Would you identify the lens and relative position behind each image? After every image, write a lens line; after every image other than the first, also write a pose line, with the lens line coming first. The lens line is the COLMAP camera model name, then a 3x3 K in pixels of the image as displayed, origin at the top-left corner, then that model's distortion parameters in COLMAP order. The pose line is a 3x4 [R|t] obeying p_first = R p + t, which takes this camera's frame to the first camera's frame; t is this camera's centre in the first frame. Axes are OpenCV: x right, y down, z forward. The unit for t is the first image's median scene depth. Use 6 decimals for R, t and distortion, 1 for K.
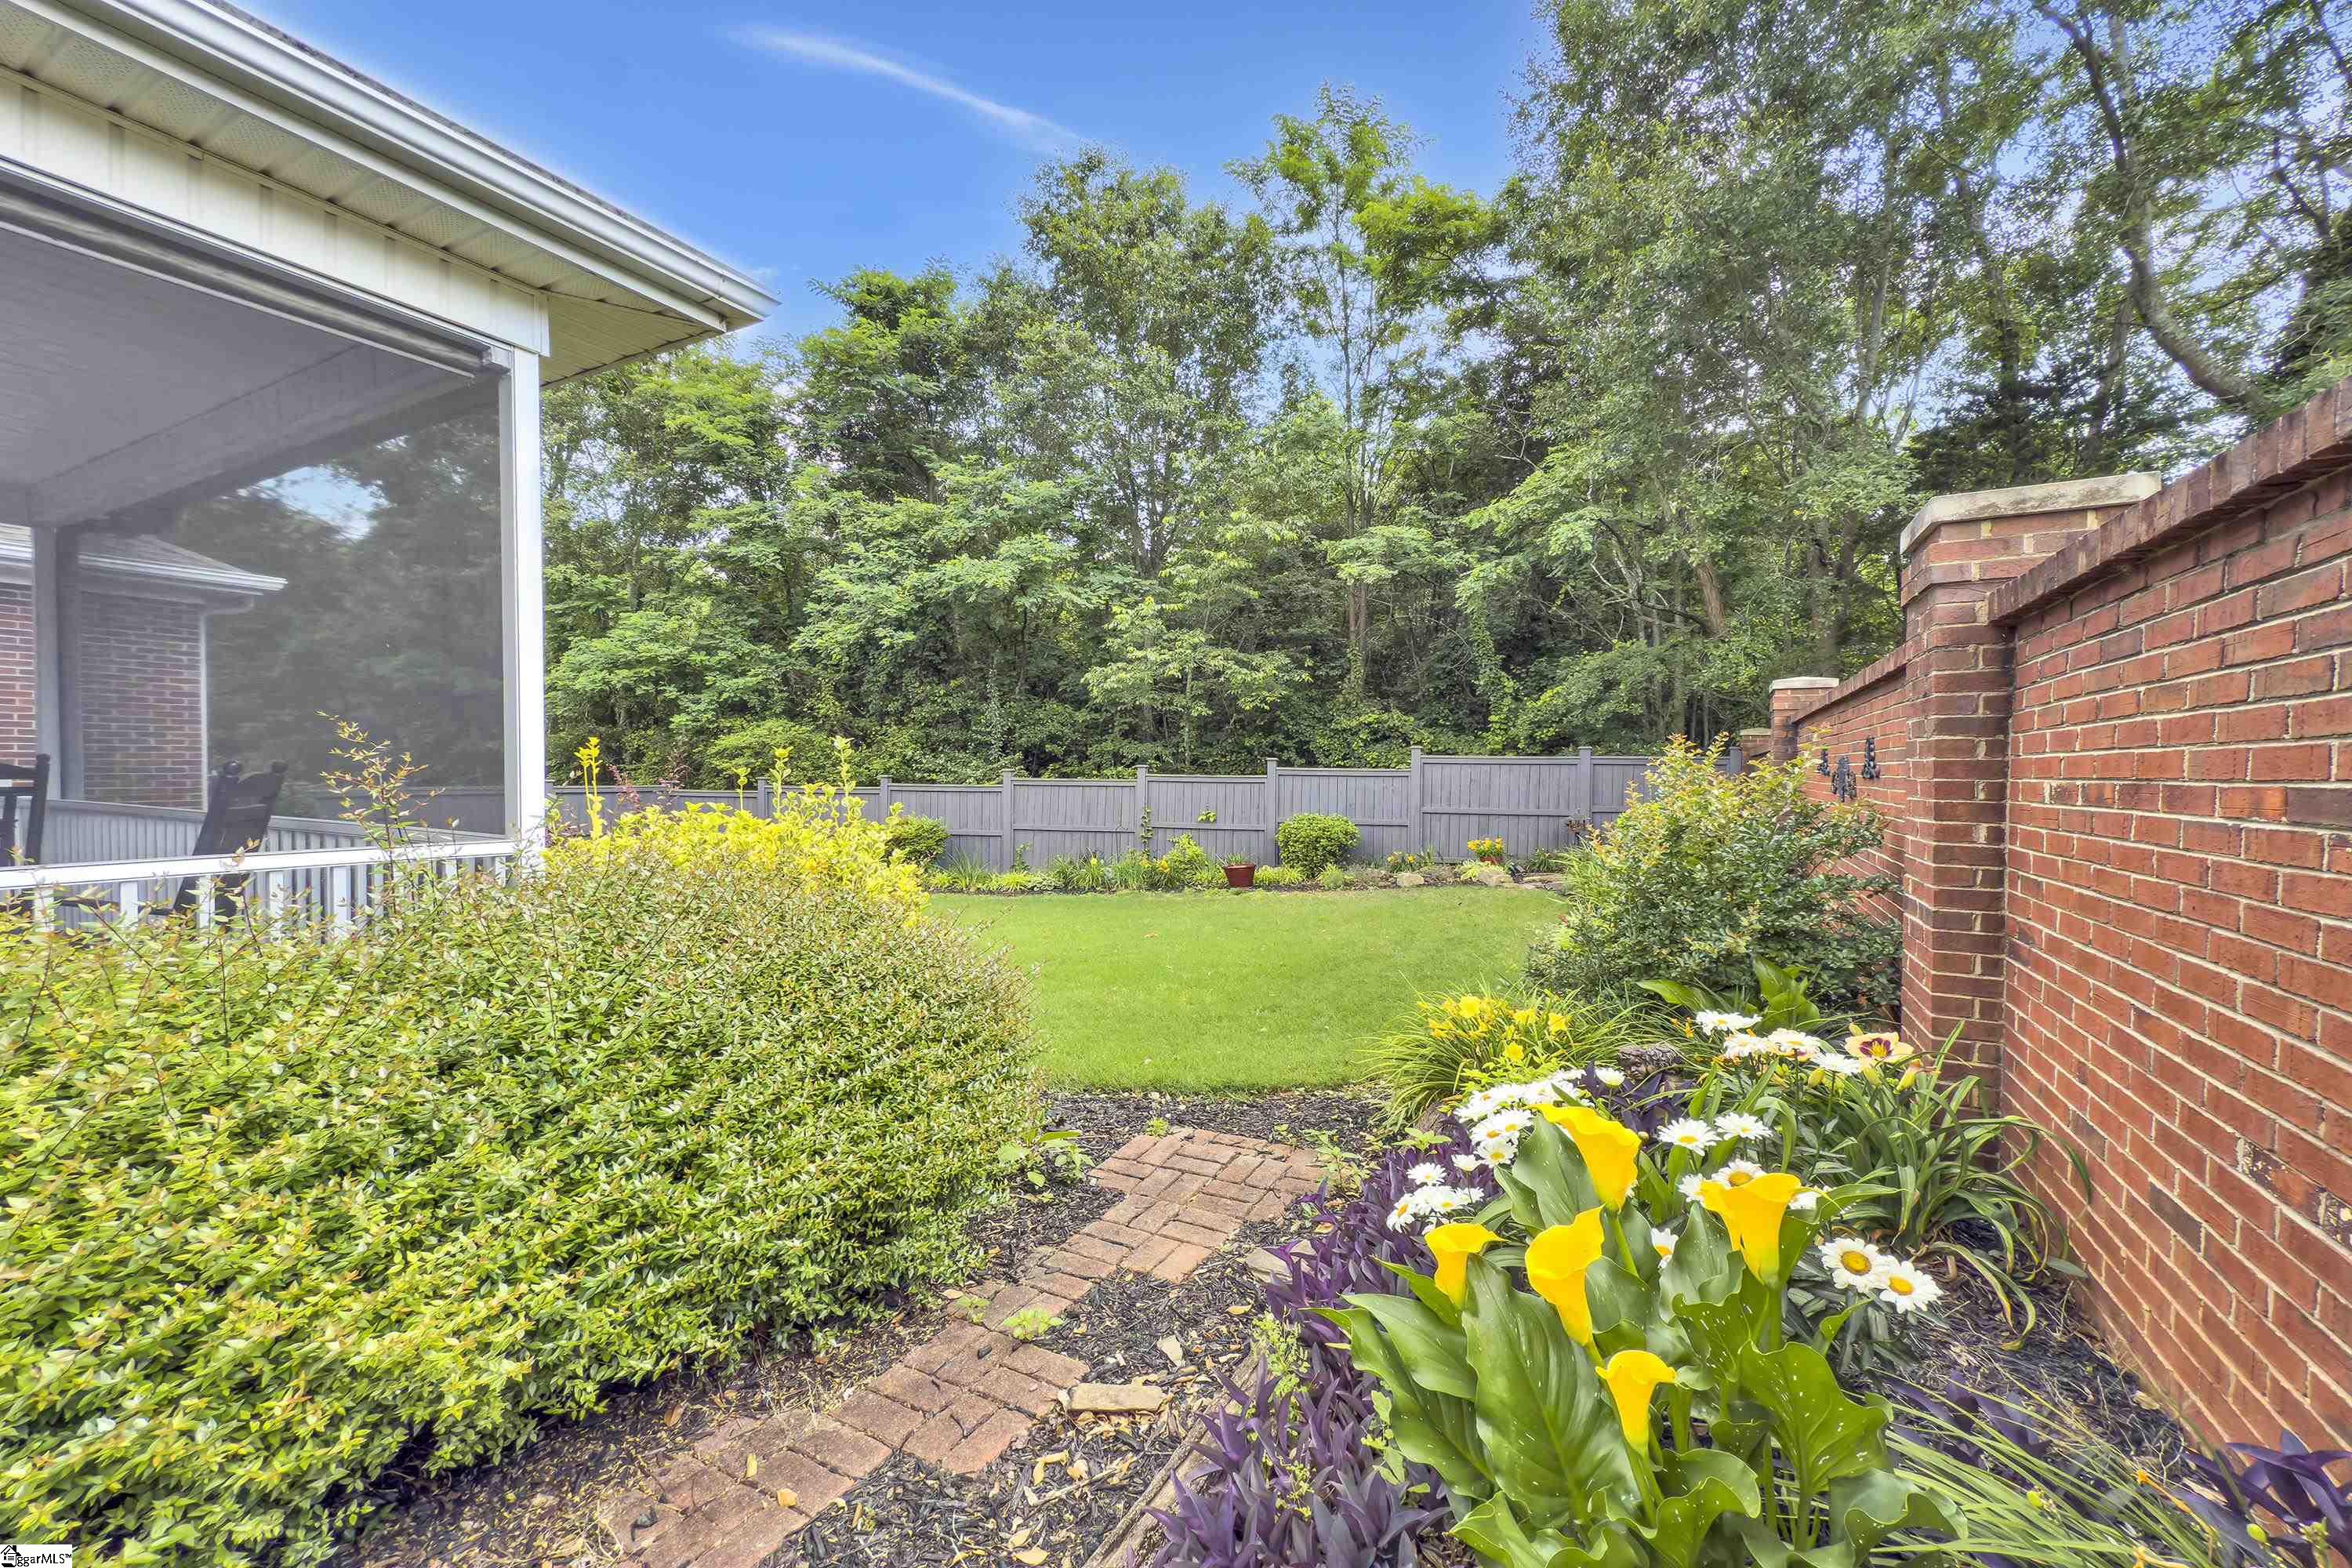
lens RADIAL K [[938.3, 0, 1206.0], [0, 938.3, 779.1], [0, 0, 1]] dist [0.007190, 0.000256]
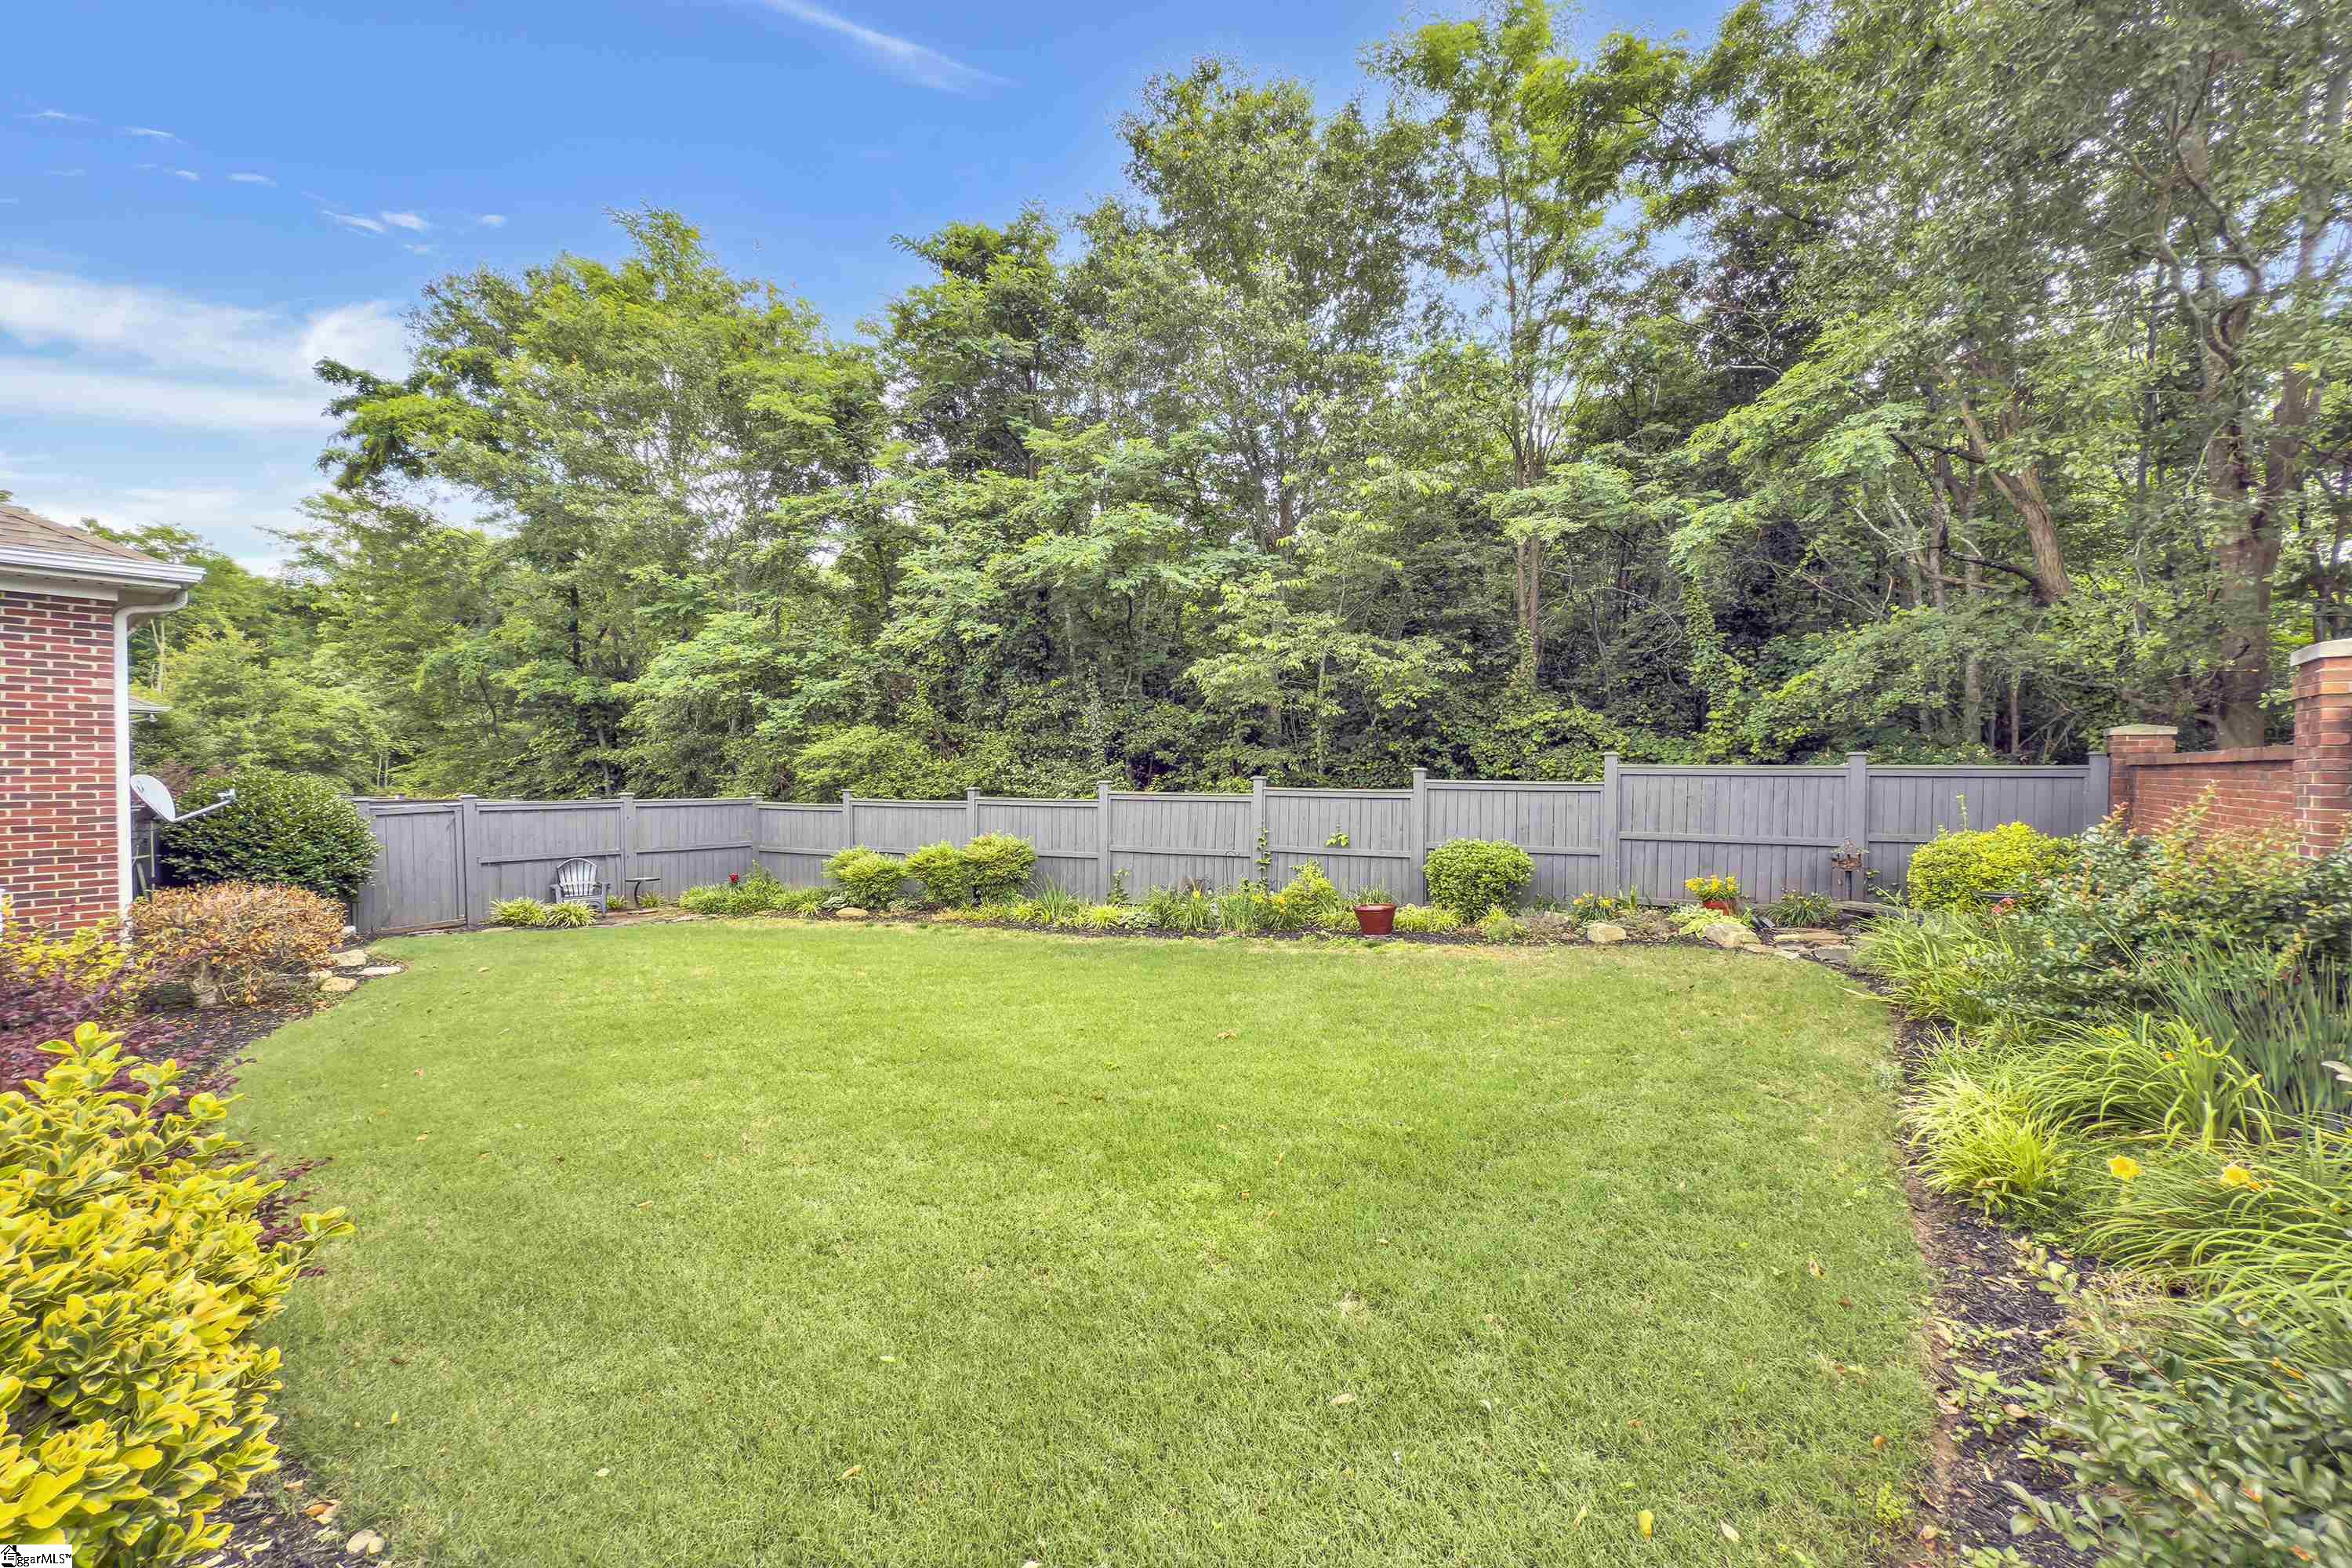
lens RADIAL K [[938.3, 0, 1206.0], [0, 938.3, 779.1], [0, 0, 1]] dist [0.007190, 0.000256]
pose [[0.986028, -0.001140, -0.166574, 0.022536], [0.001079, 0.999999, -0.000453, -0.011814], [0.166574, 0.000267, 0.986029, 0.166937]]
